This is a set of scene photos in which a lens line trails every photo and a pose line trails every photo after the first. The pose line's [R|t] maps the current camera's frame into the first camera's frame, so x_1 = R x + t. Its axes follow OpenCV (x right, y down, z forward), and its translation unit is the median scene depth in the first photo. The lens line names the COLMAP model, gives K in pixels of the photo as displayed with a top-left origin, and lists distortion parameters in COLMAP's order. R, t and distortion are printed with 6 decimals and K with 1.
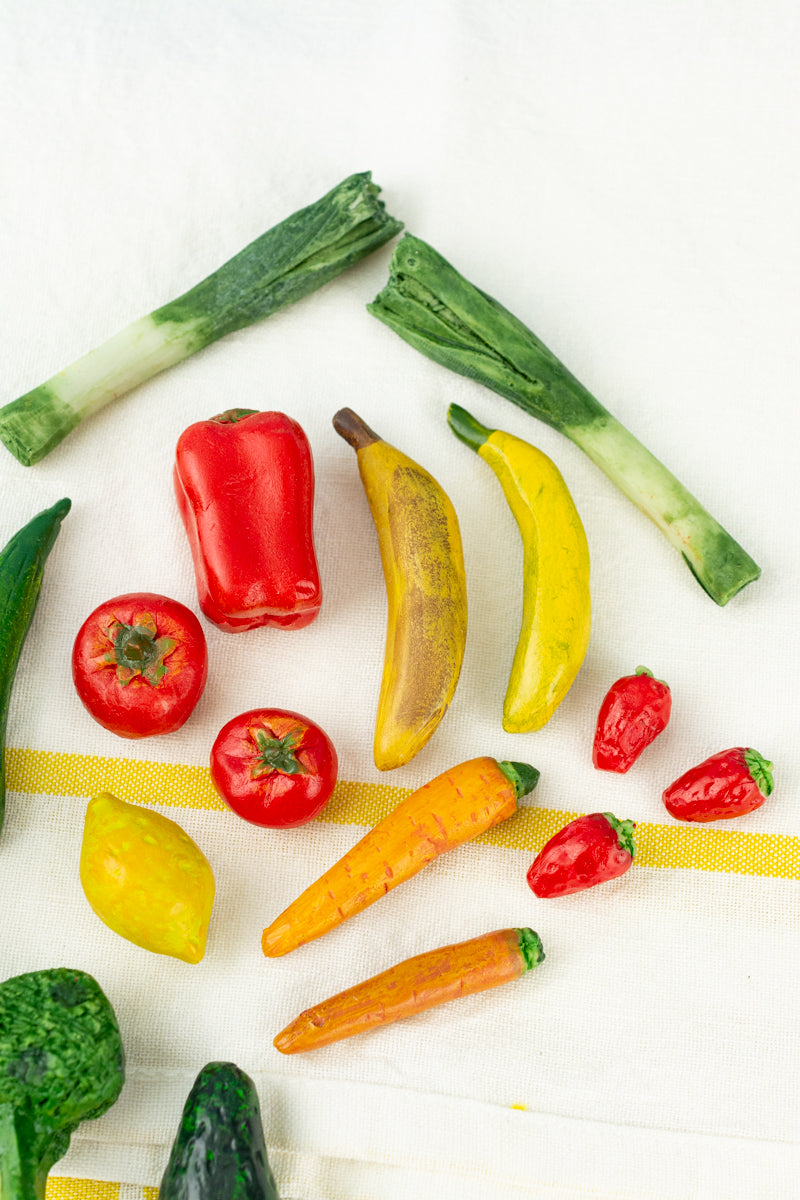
lens RADIAL K [[2291.9, 0, 400.0], [0, 2291.9, 600.0], [0, 0, 1]] dist [0.051161, -0.599307]
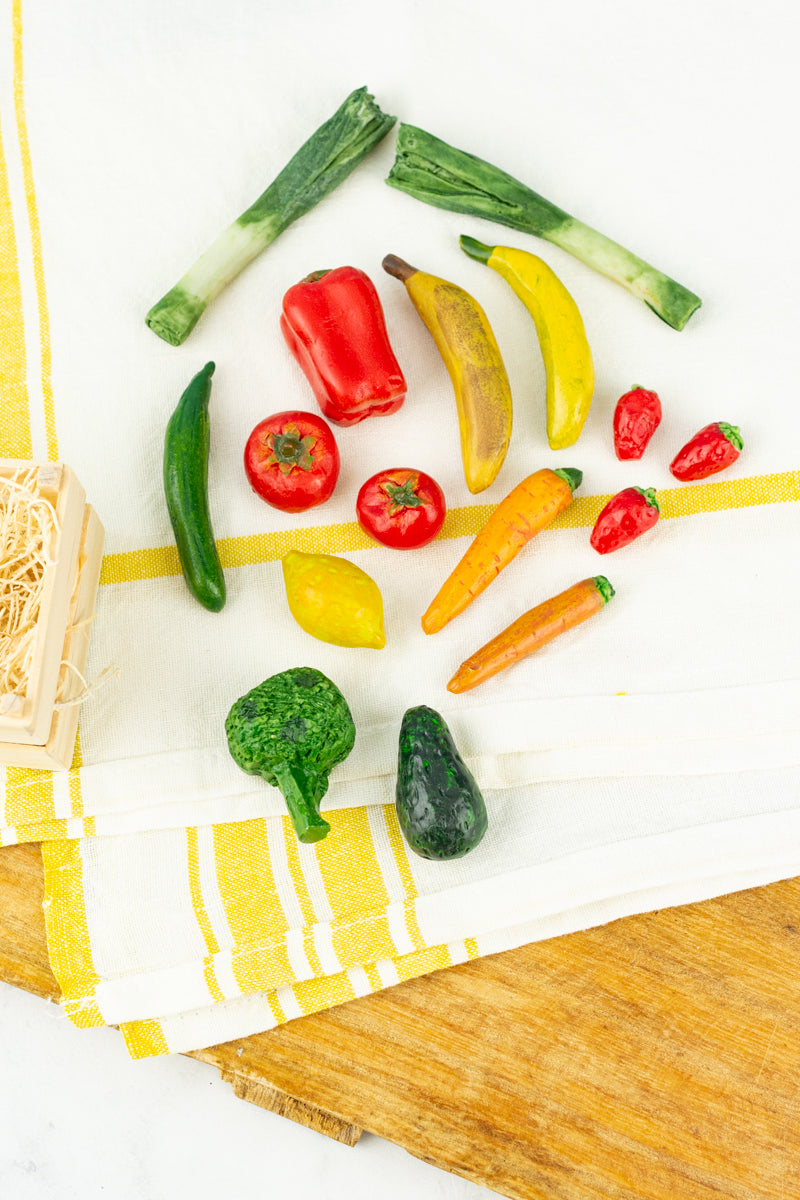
lens RADIAL K [[2631.1, 0, 398.8], [0, 2631.1, 560.4], [0, 0, 1]] dist [0.083202, -0.113685]
pose [[0.973734, -0.226486, 0.023372, -0.102815], [0.226268, 0.973996, 0.011631, 0.085631], [-0.025398, -0.006037, 0.999659, -0.646968]]
